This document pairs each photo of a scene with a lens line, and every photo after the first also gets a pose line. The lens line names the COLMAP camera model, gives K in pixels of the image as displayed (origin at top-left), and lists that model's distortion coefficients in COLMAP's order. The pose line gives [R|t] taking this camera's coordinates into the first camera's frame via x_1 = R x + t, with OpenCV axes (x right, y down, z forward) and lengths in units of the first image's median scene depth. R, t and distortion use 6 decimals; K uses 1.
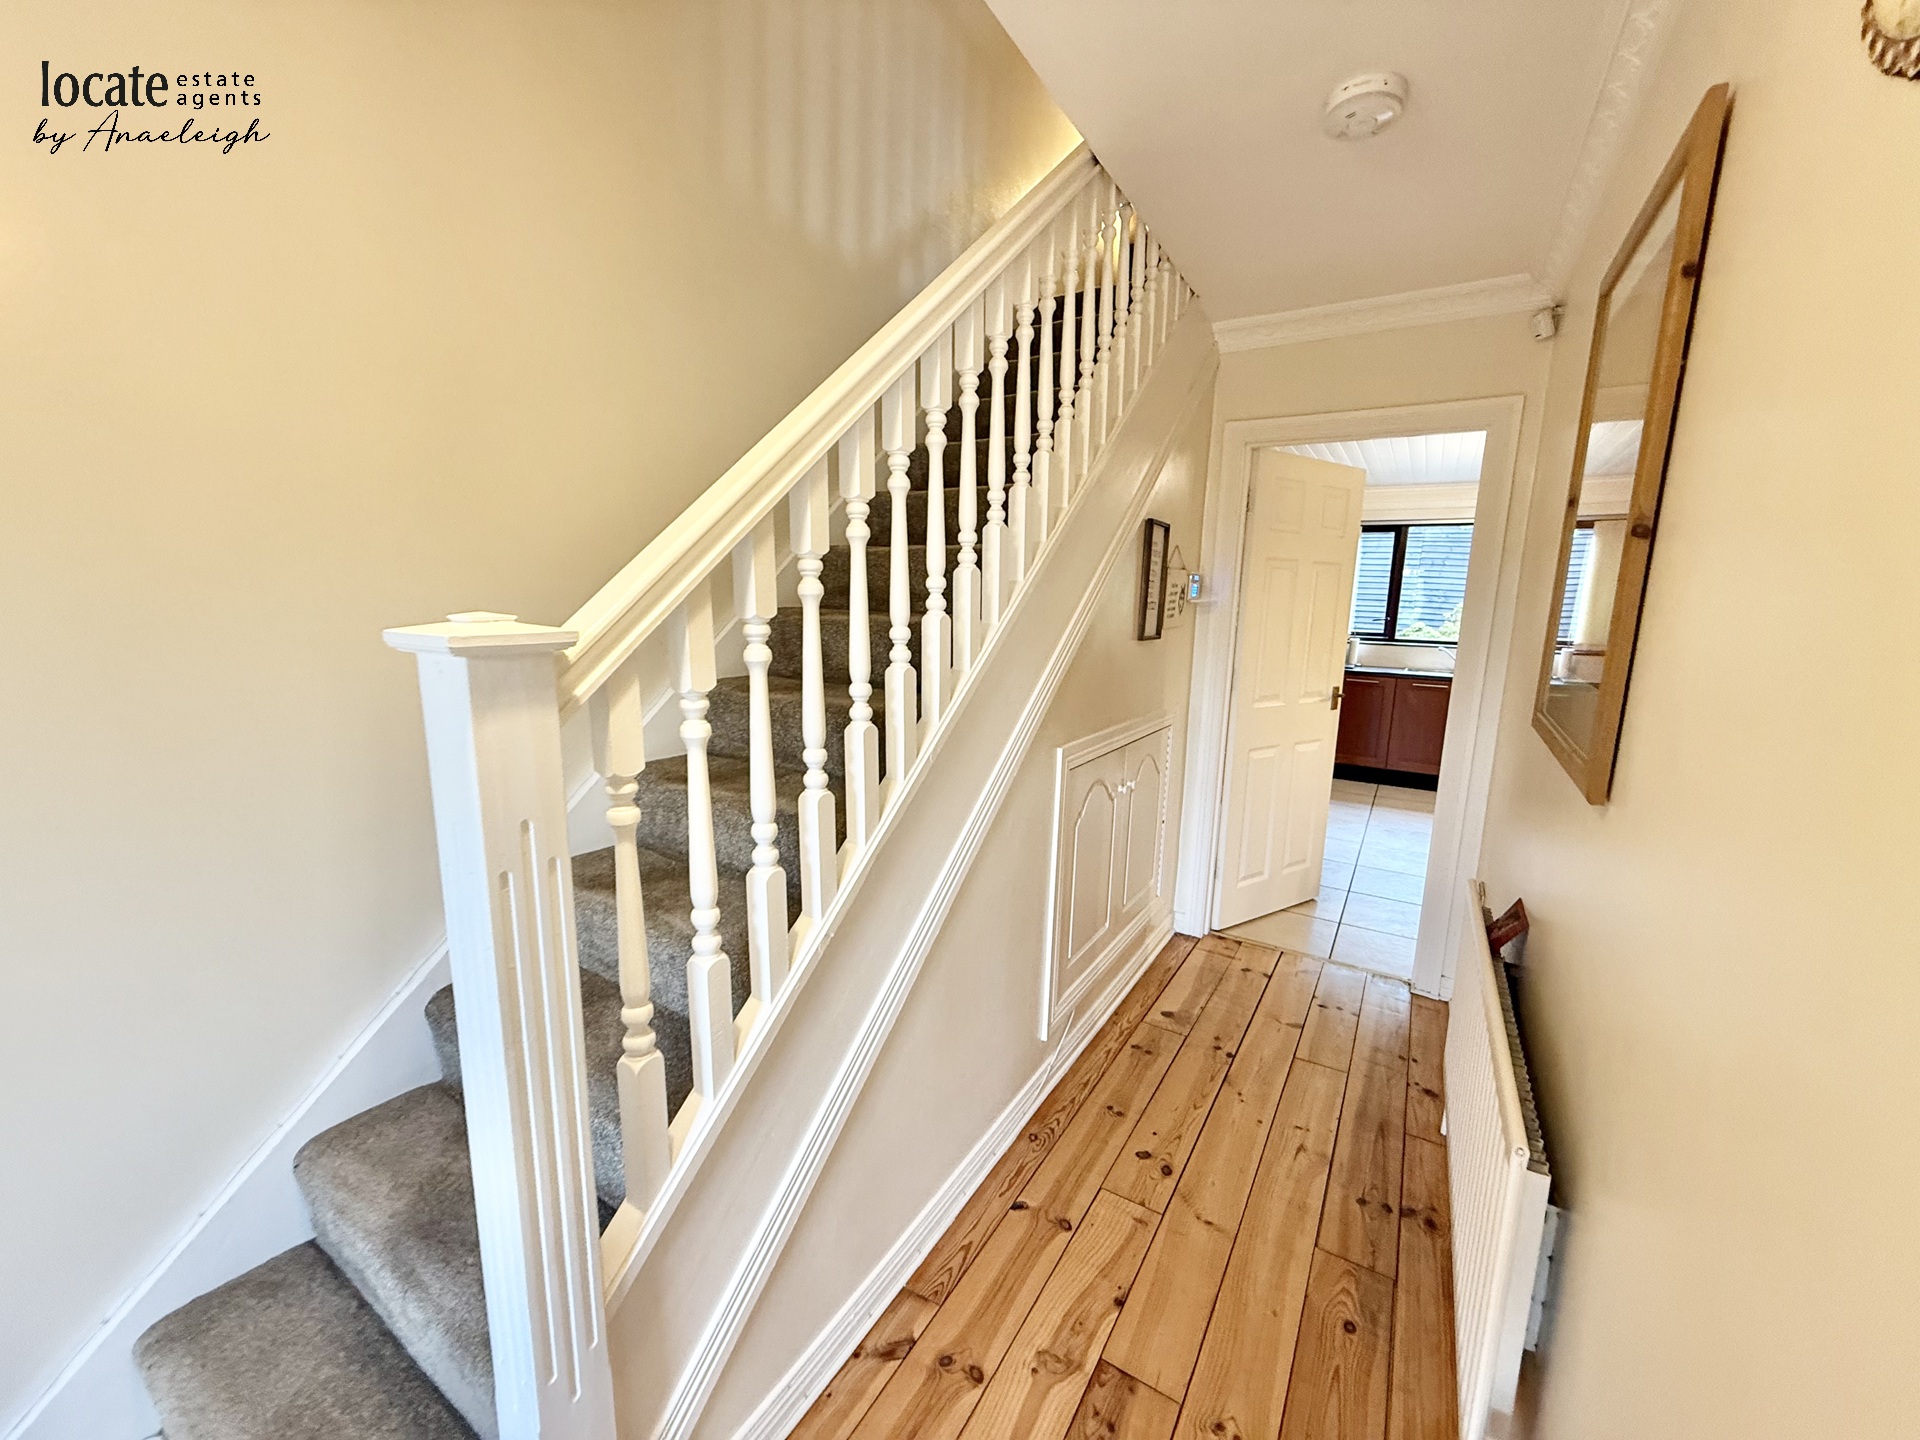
lens RADIAL K [[764.4, 0, 957.9], [0, 764.4, 720.3], [0, 0, 1]] dist [-0.000397, -0.000348]
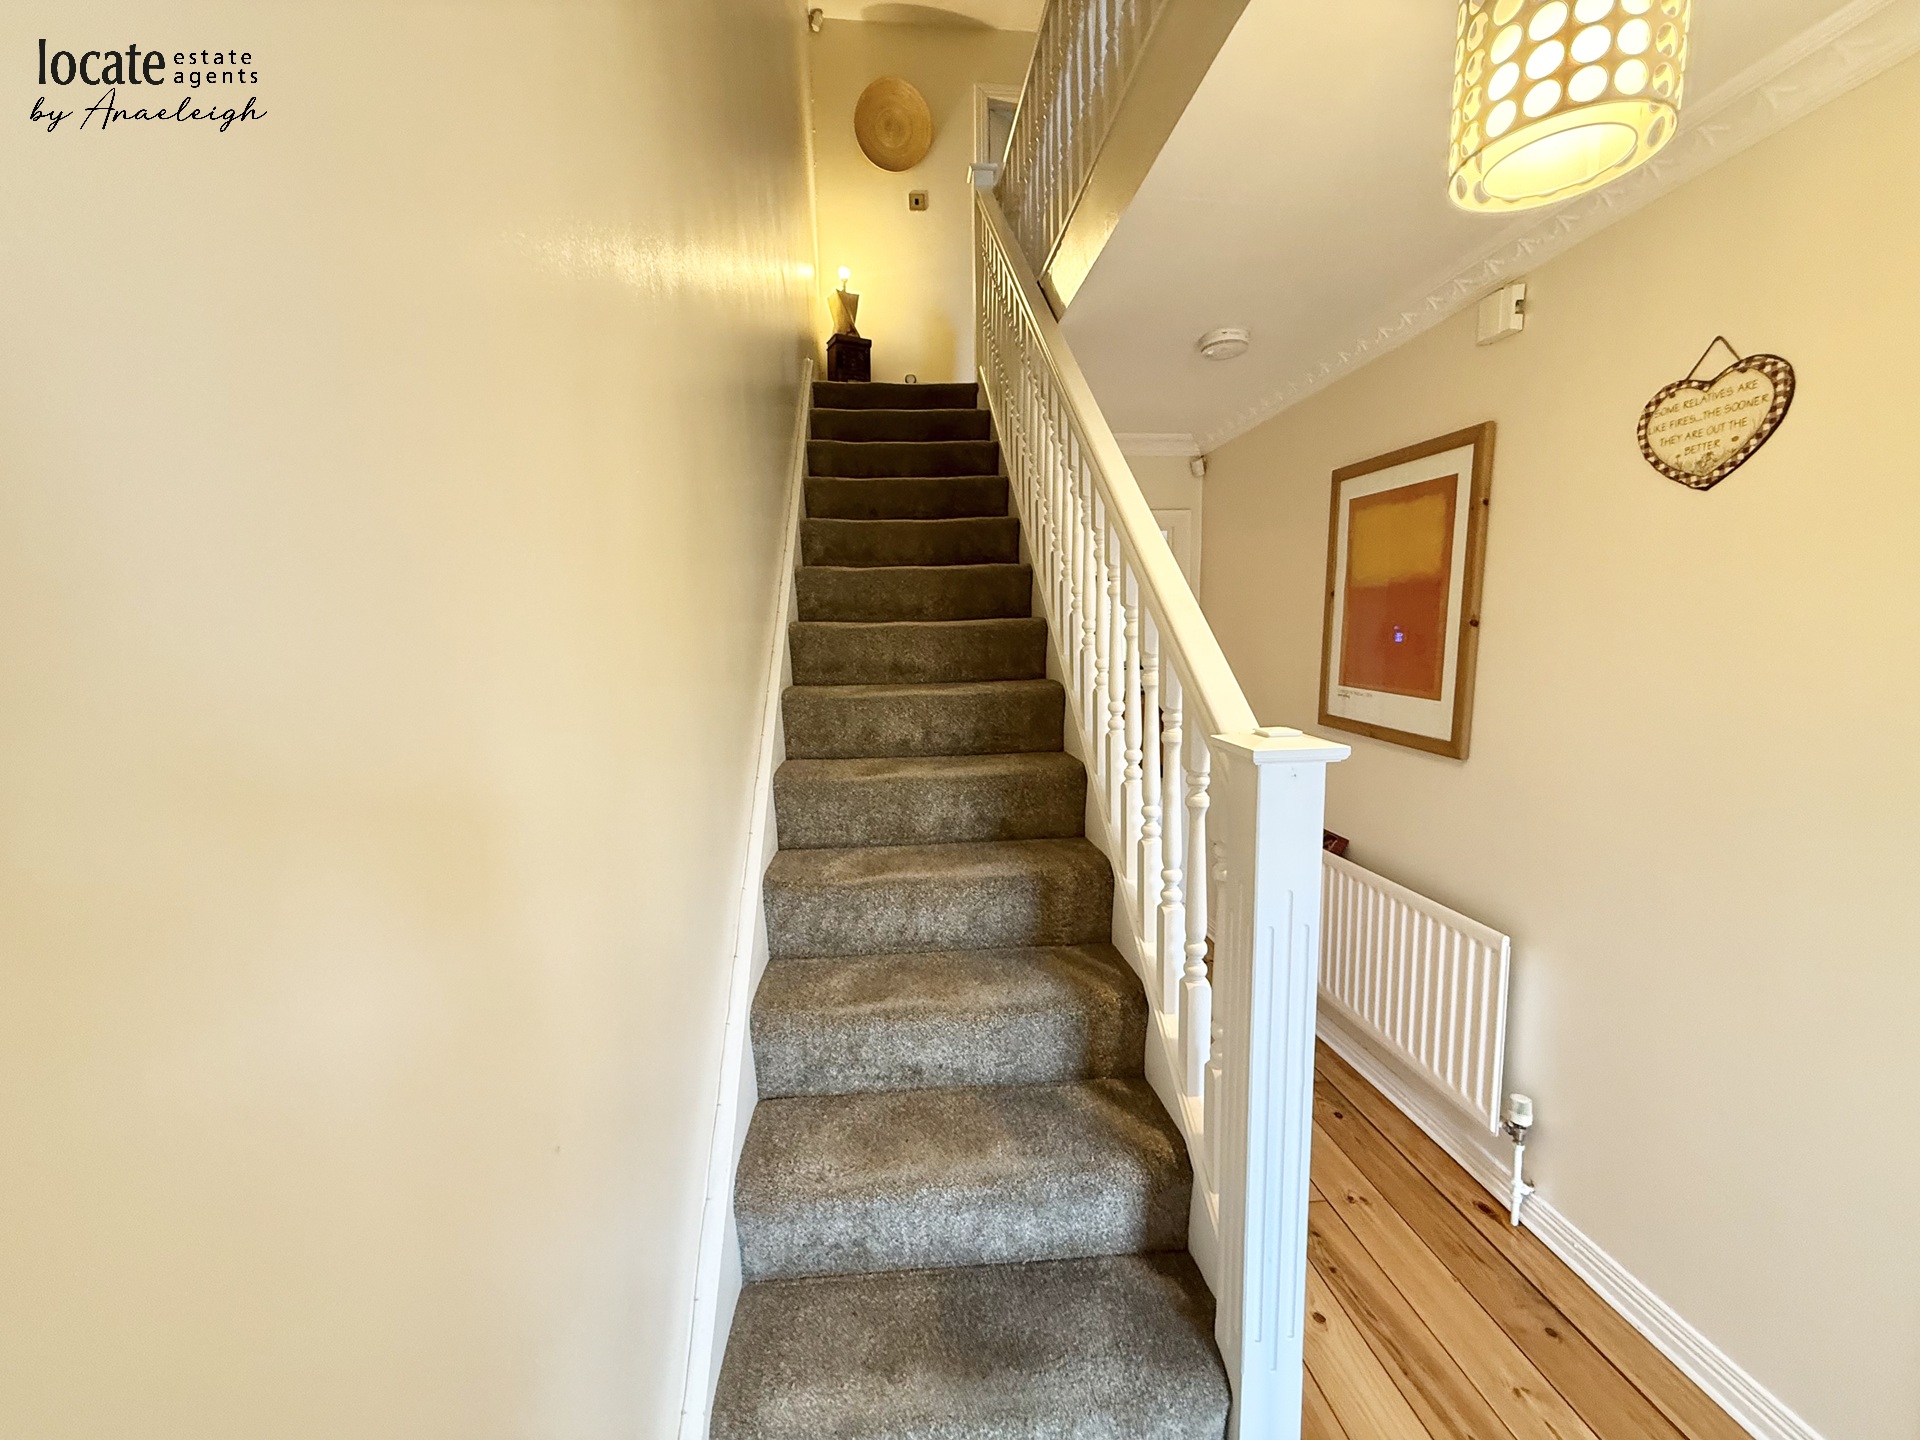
lens RADIAL K [[764.4, 0, 959.4], [0, 764.4, 716.7], [0, 0, 1]] dist [-0.000397, -0.000348]
pose [[0.793699, -0.104792, 0.599216, -0.606577], [0.133710, 0.991013, -0.003797, -0.074097], [-0.593433, 0.083135, 0.800578, 0.086544]]
